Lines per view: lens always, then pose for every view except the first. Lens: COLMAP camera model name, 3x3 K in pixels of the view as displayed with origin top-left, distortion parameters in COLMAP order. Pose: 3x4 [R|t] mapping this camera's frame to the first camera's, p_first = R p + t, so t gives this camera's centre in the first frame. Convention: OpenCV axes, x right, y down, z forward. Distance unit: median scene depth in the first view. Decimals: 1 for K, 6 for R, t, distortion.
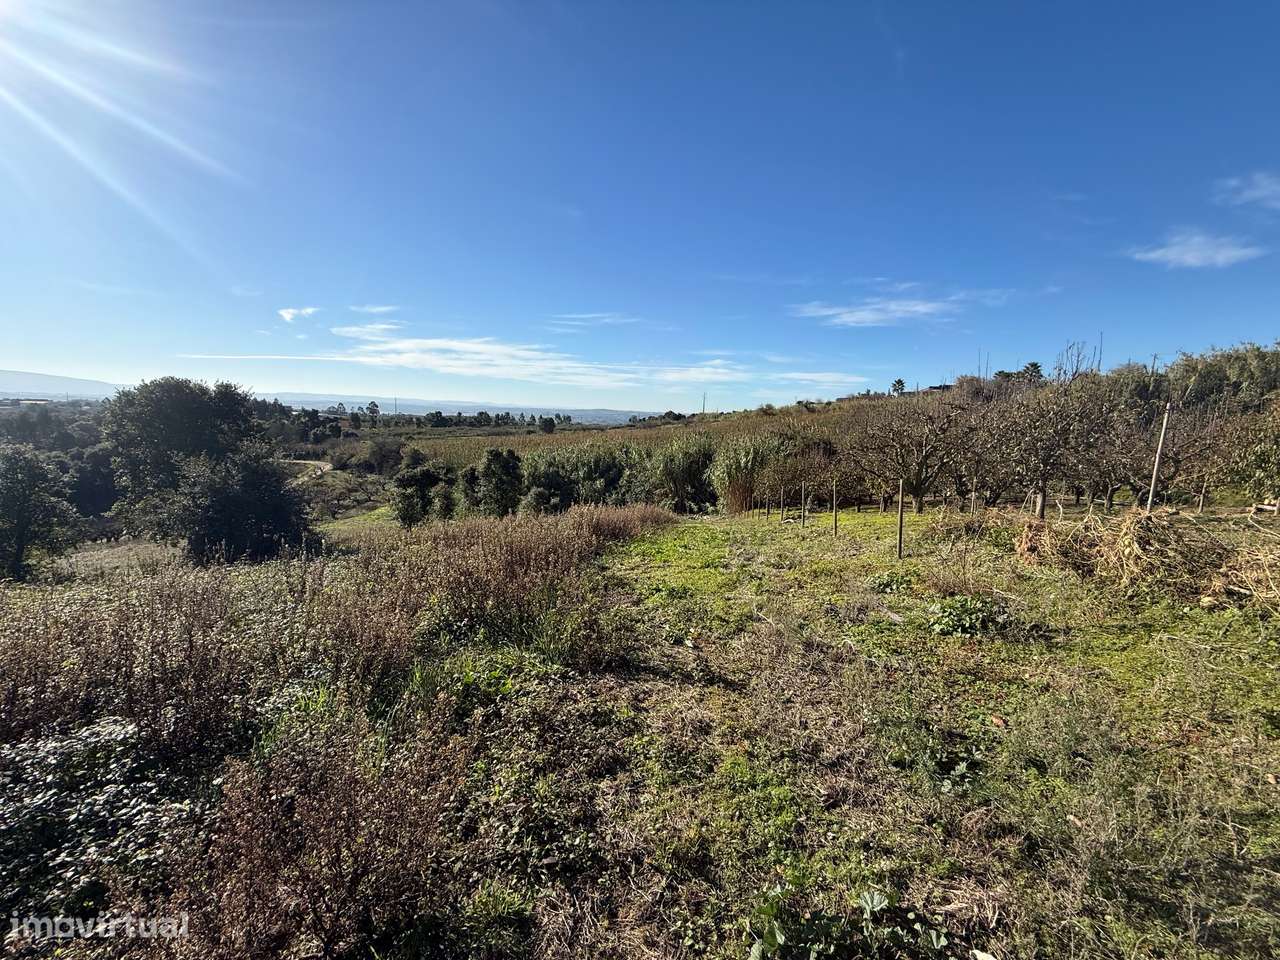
lens RADIAL K [[505.6, 0, 635.4], [0, 505.6, 478.7], [0, 0, 1]] dist [-0.004095, 0.000829]
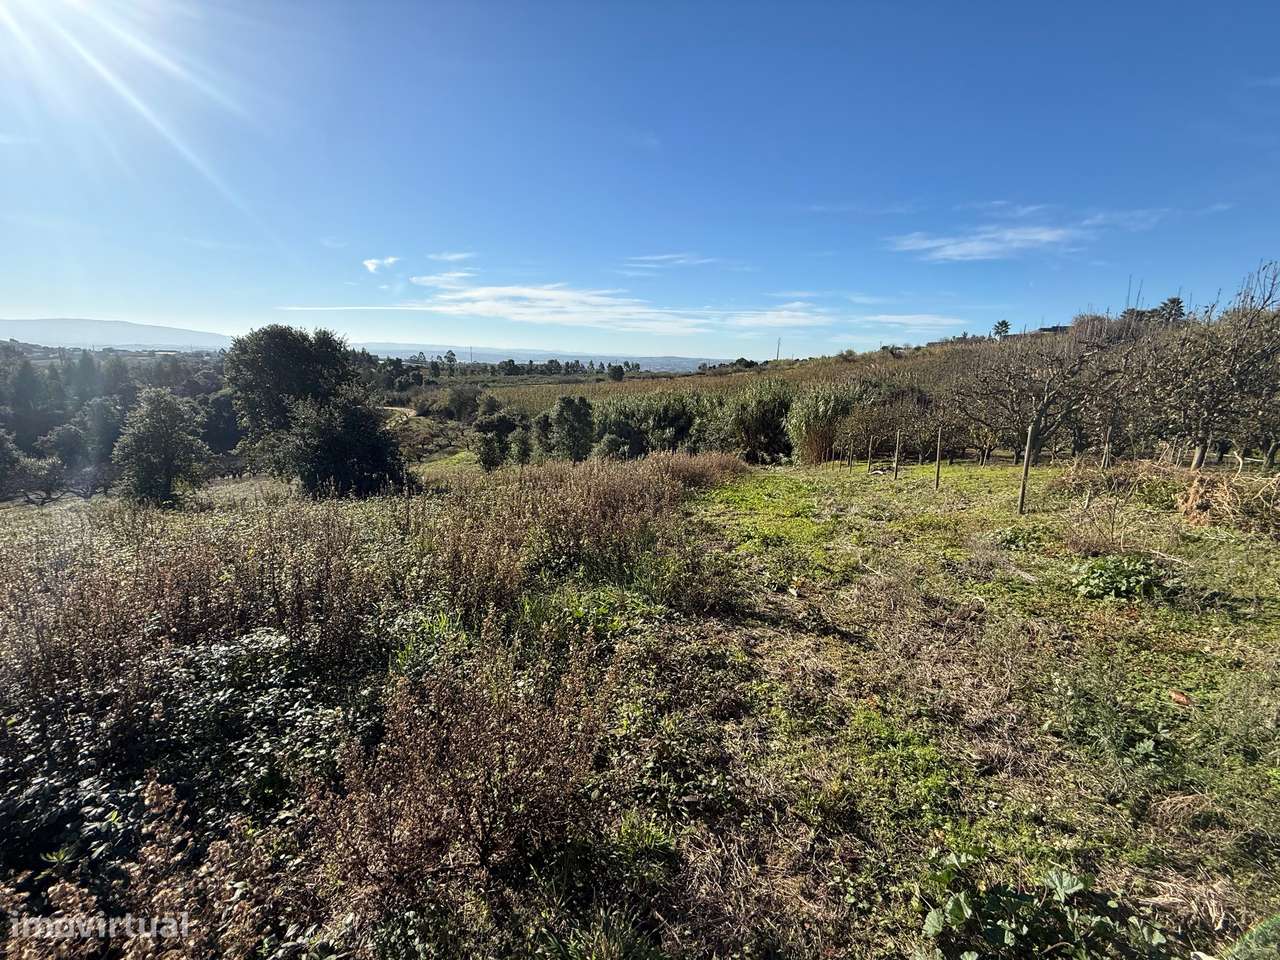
lens RADIAL K [[505.6, 0, 635.9], [0, 505.6, 479.7], [0, 0, 1]] dist [-0.004095, 0.000829]
pose [[0.991173, 0.025867, -0.130028, -0.011984], [-0.012436, 0.994597, 0.103059, 0.003457], [0.131991, -0.100533, 0.986140, 0.006619]]
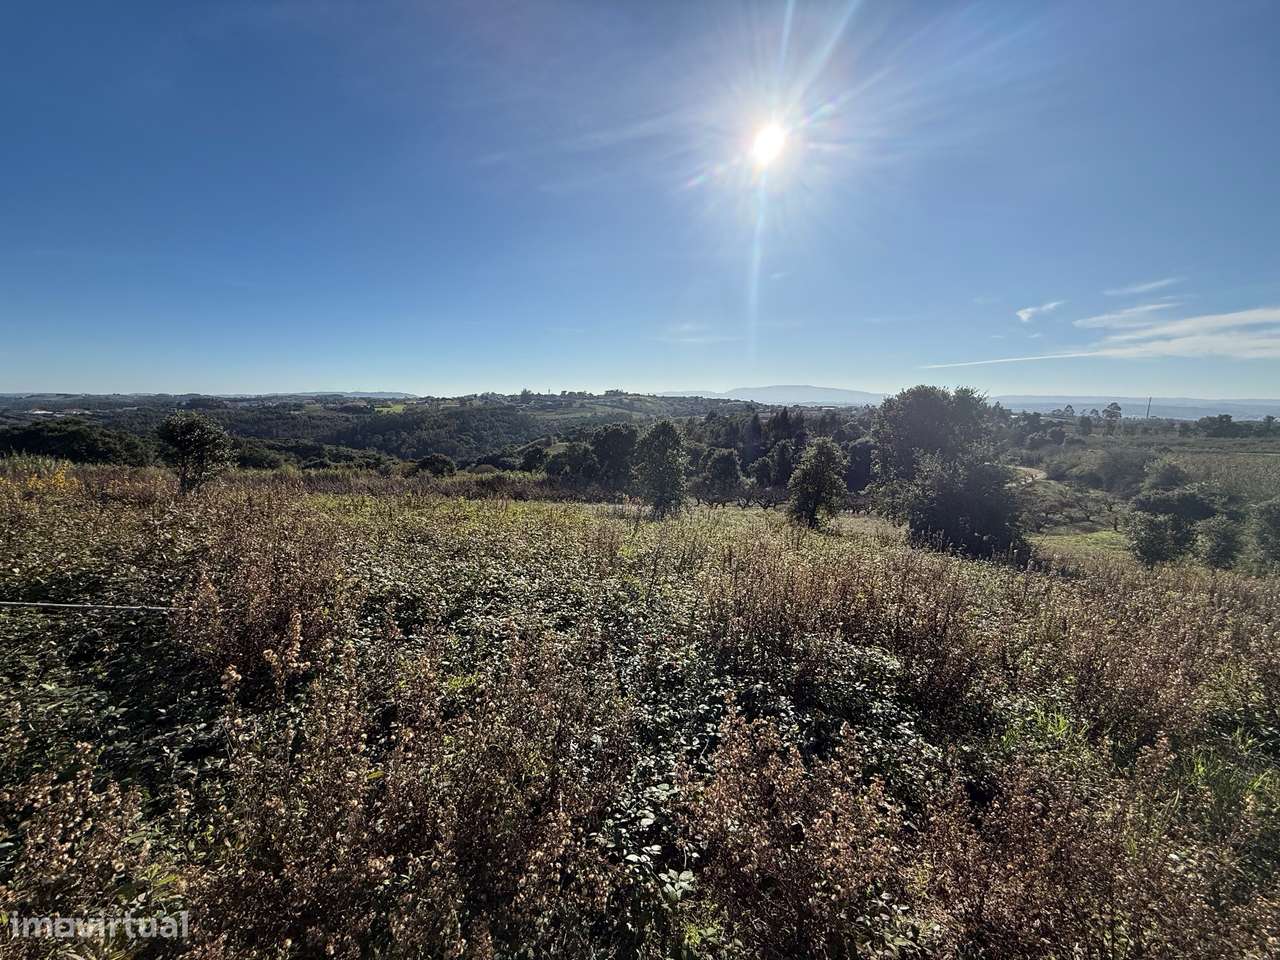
lens RADIAL K [[505.6, 0, 637.1], [0, 505.6, 477.8], [0, 0, 1]] dist [-0.004095, 0.000829]
pose [[0.337010, 0.116198, -0.934303, -0.009766], [-0.124024, 0.989186, 0.078288, 0.001738], [0.933296, 0.089492, 0.347777, -0.009011]]
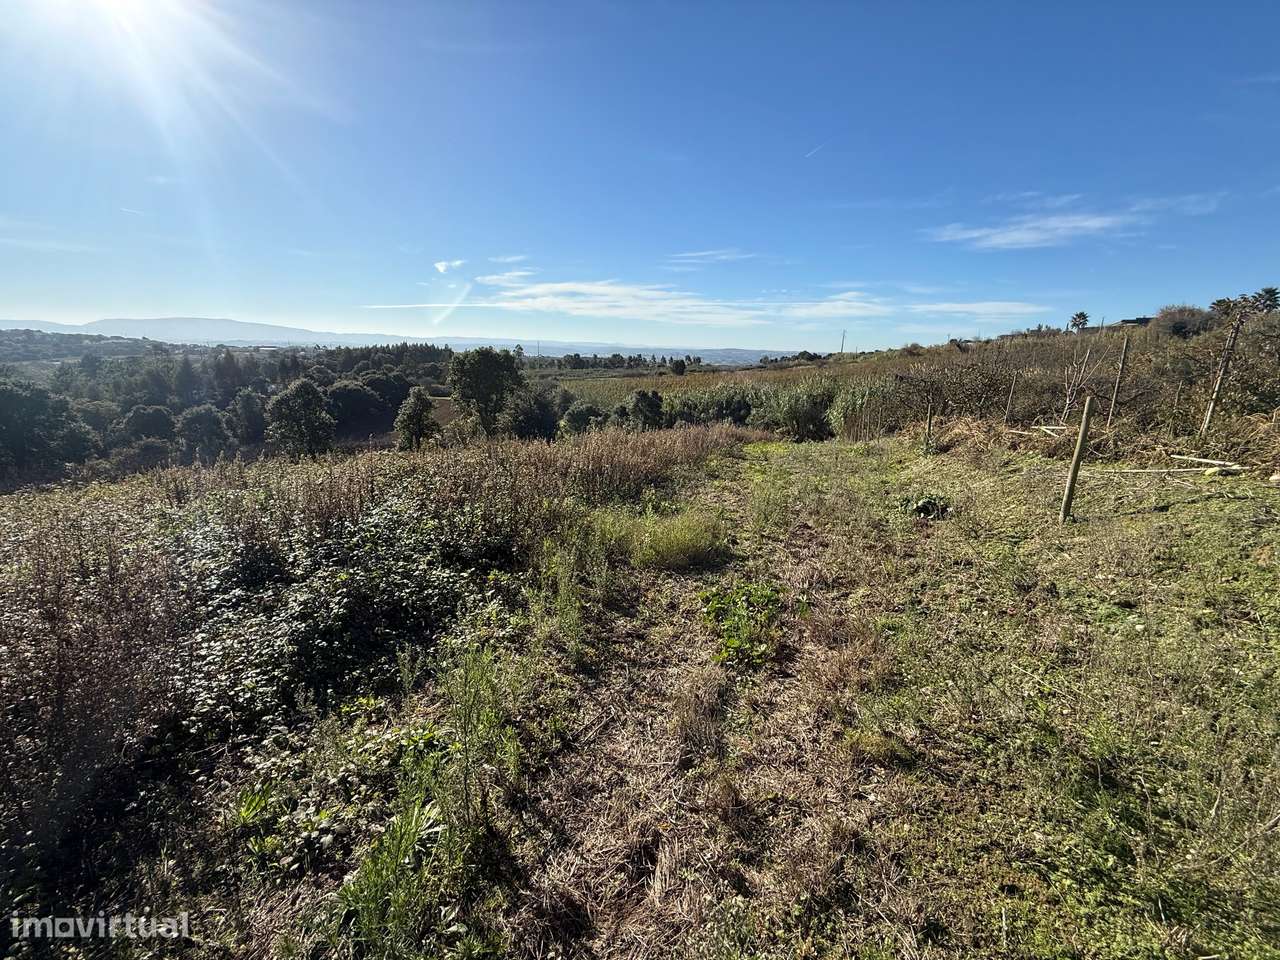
lens RADIAL K [[505.6, 0, 643.8], [0, 505.6, 500.5], [0, 0, 1]] dist [-0.004095, 0.000829]
pose [[0.970707, 0.058915, -0.232931, 0.337931], [-0.022697, 0.987621, 0.155210, 0.067651], [0.239191, -0.145377, 0.960028, -0.416841]]
